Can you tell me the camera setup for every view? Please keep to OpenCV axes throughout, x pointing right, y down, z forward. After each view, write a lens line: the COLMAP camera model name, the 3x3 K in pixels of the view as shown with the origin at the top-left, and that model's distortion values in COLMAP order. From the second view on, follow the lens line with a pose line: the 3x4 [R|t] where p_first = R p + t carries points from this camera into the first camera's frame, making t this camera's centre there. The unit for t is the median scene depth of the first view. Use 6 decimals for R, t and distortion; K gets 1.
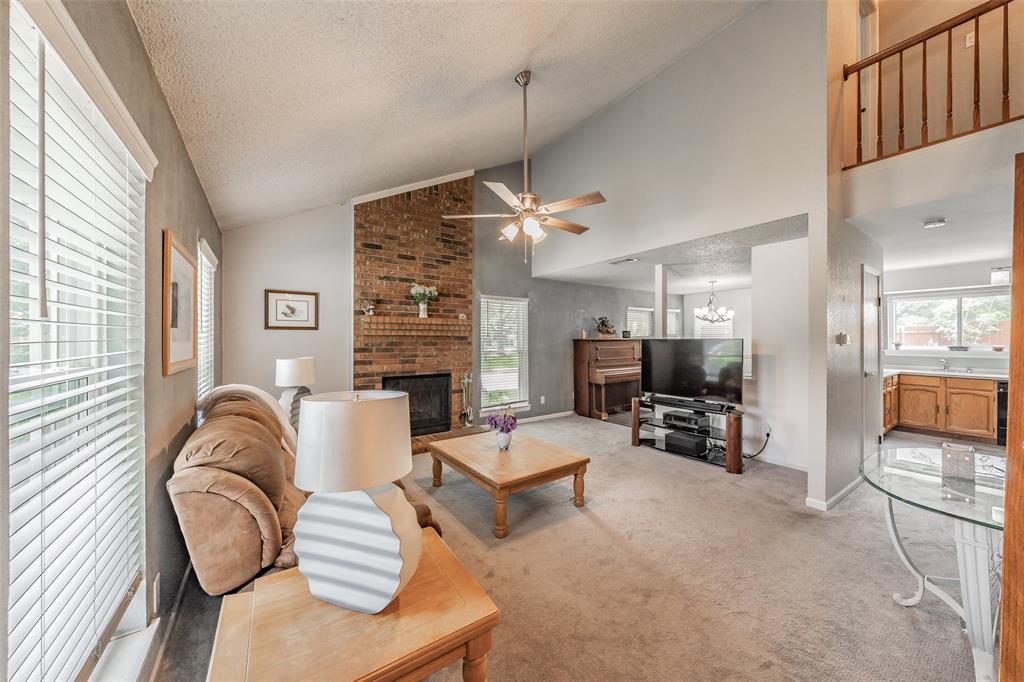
lens RADIAL K [[351.6, 0, 534.9], [0, 351.6, 340.4], [0, 0, 1]] dist [-0.002808, 0.000549]
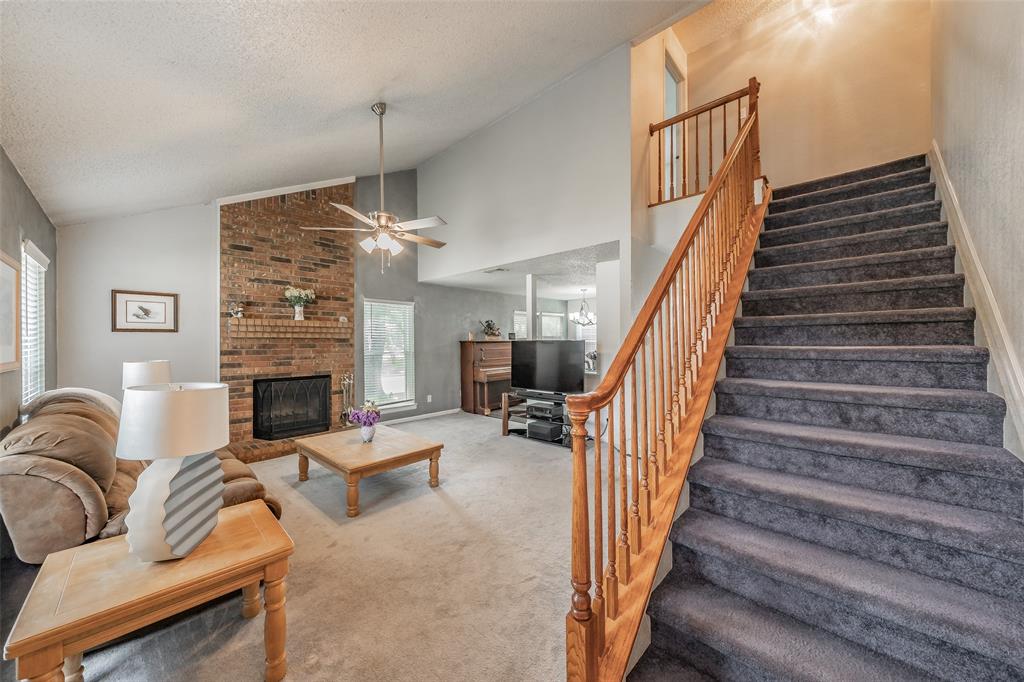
lens RADIAL K [[351.6, 0, 514.0], [0, 351.6, 341.7], [0, 0, 1]] dist [-0.002808, 0.000549]
pose [[0.984036, -0.003947, 0.177924, 0.161209], [0.004107, 0.999991, -0.000530, 0.000987], [-0.177921, 0.001252, 0.984044, -0.153975]]
